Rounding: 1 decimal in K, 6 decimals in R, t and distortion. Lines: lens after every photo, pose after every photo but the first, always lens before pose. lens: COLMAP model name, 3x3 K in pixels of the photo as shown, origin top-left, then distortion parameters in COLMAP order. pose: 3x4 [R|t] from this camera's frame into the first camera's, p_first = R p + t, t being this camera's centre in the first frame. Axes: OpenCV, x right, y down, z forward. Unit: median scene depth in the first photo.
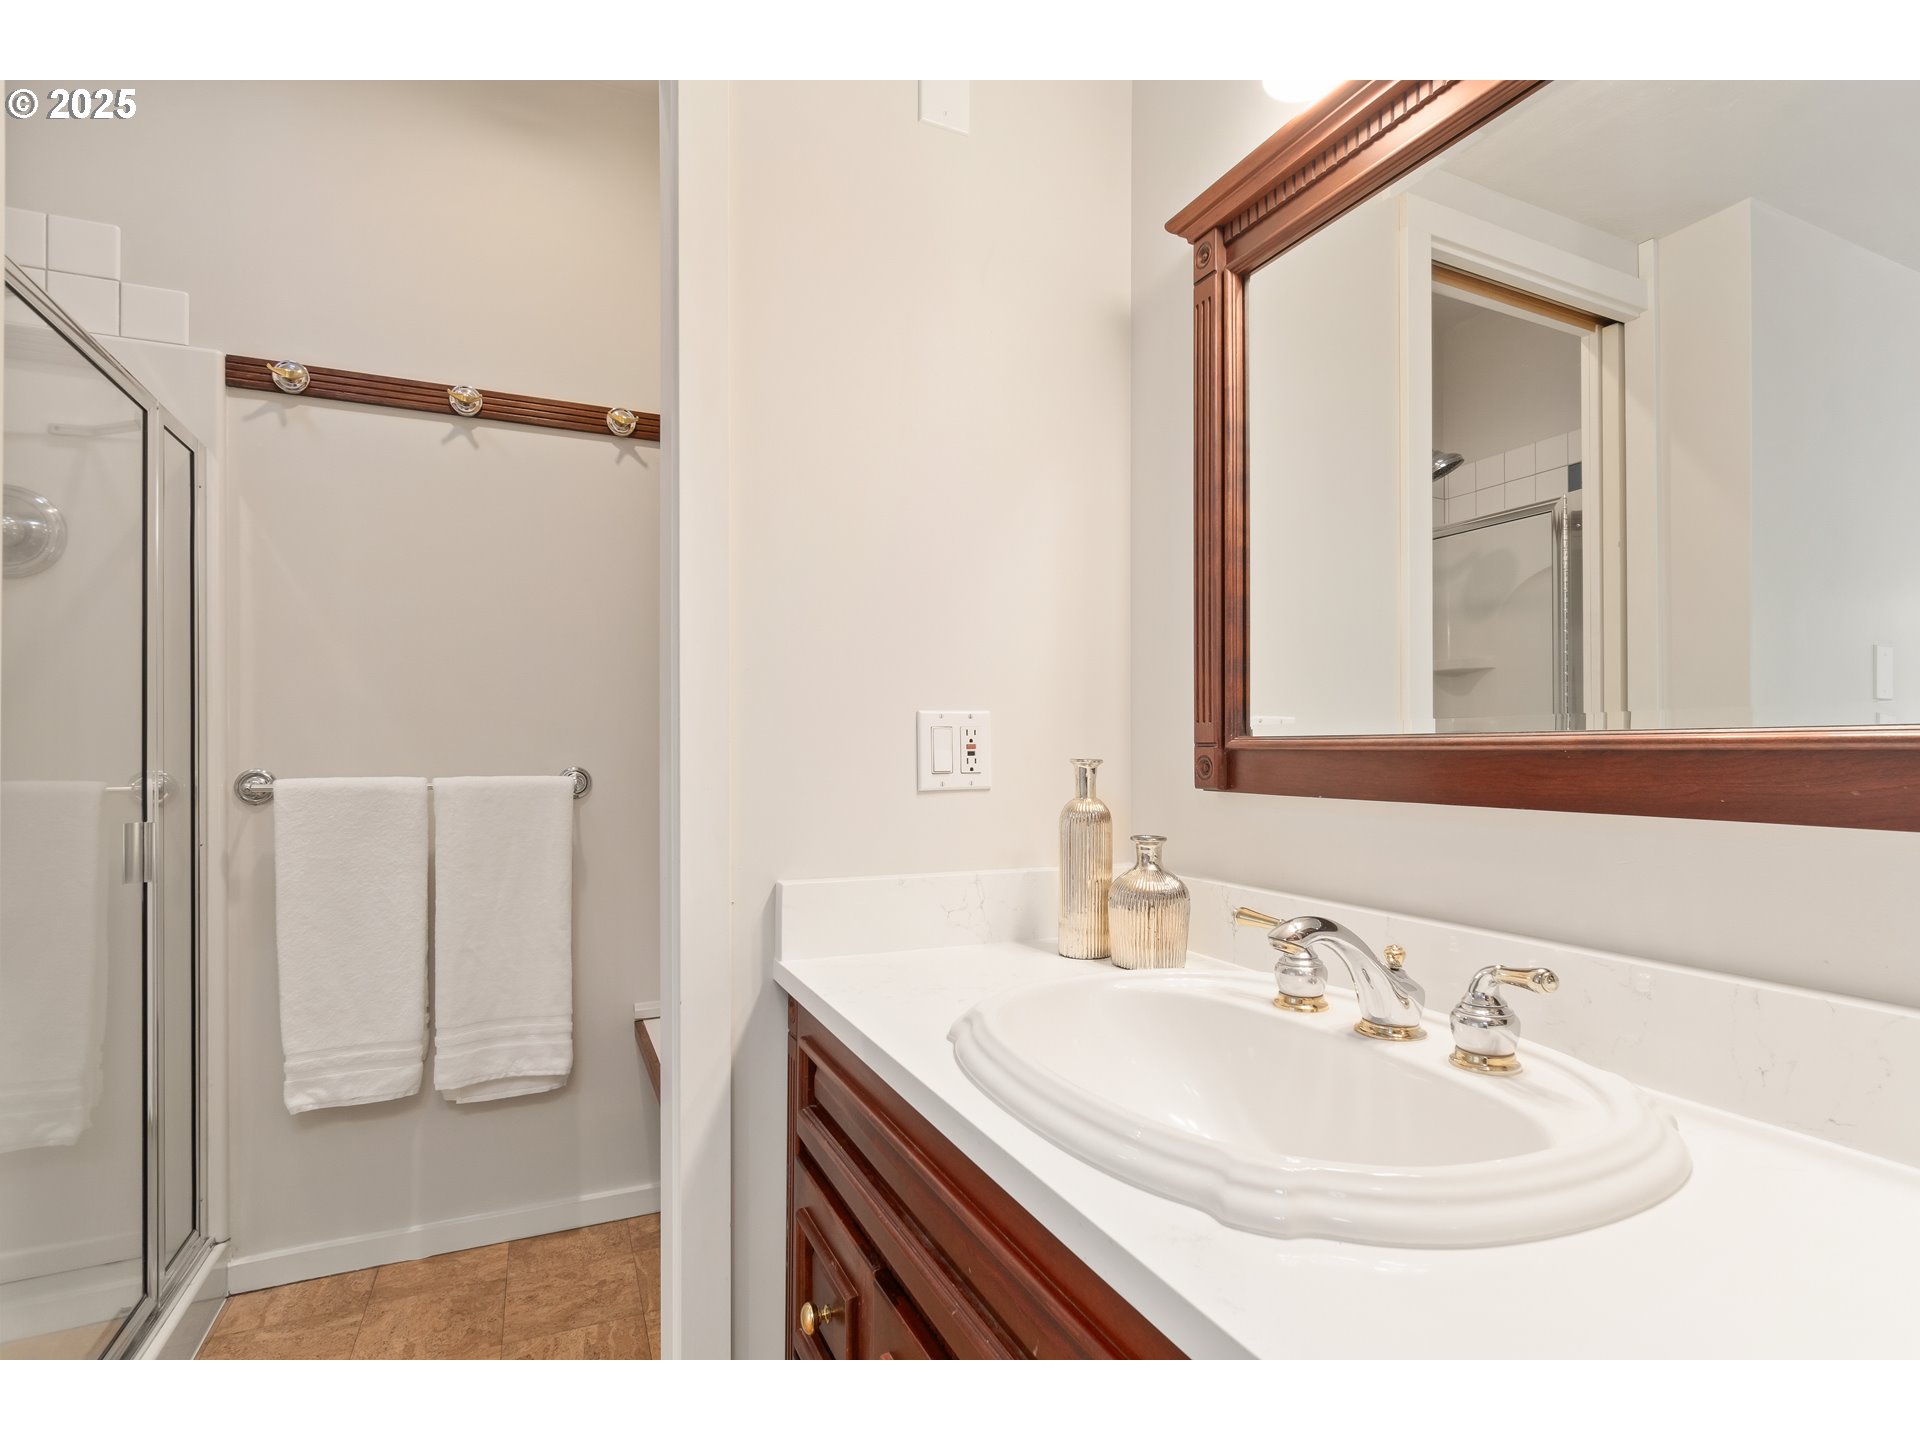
lens RADIAL K [[940.5, 0, 991.3], [0, 940.5, 753.9], [0, 0, 1]] dist [-0.000595, -0.000211]
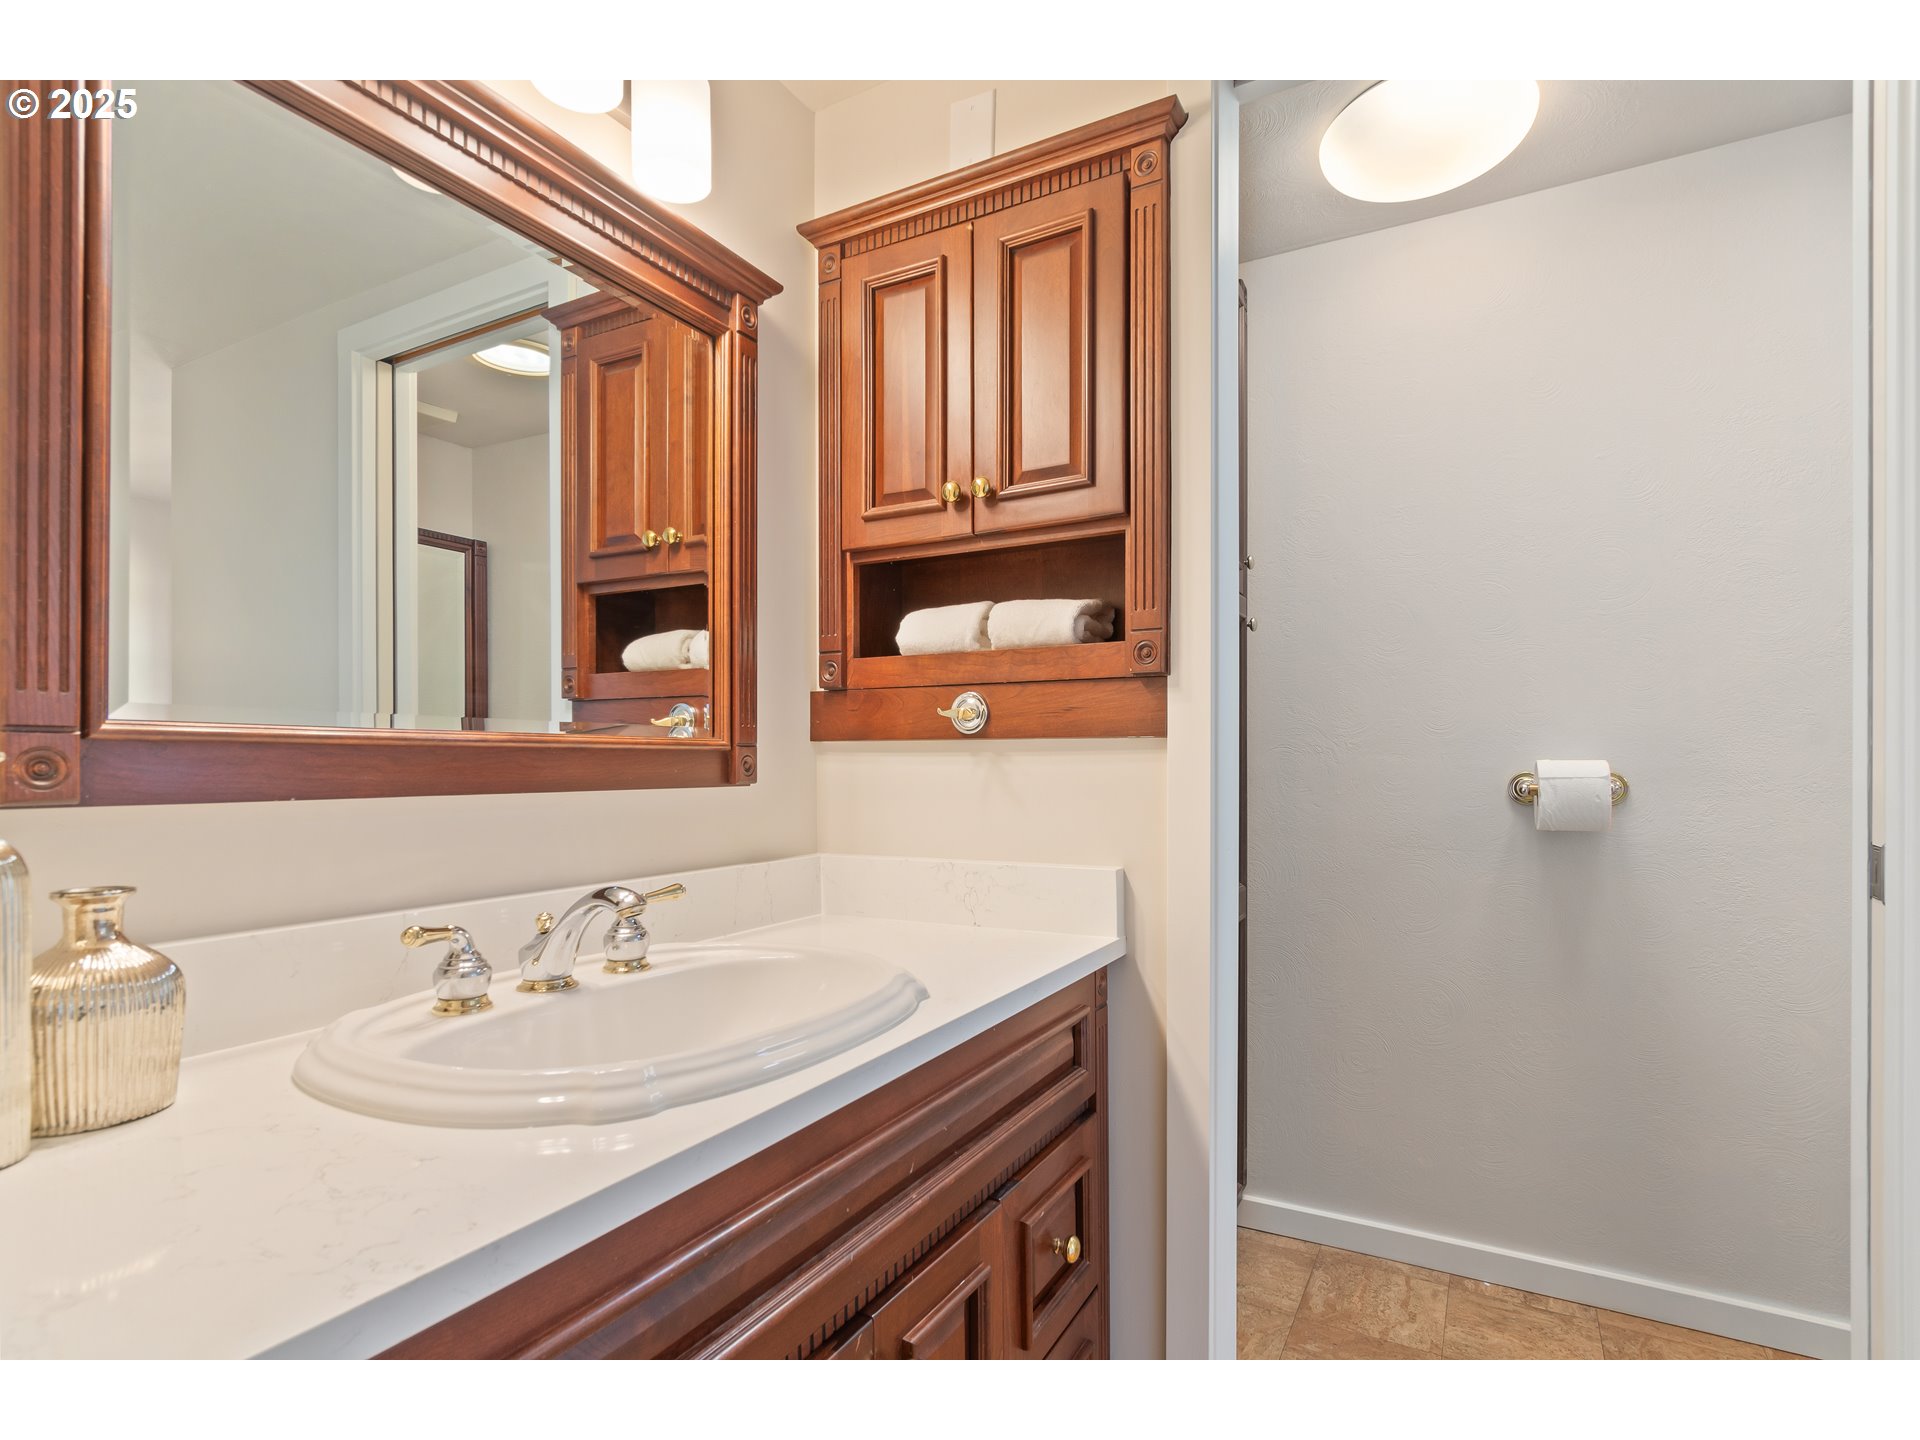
lens RADIAL K [[940.5, 0, 991.3], [0, 940.5, 753.9], [0, 0, 1]] dist [-0.000595, -0.000211]
pose [[-0.578521, 0.007670, 0.815632, -0.771022], [0.001140, 0.999962, -0.008595, 0.014501], [-0.815667, -0.004043, -0.578508, 1.120944]]
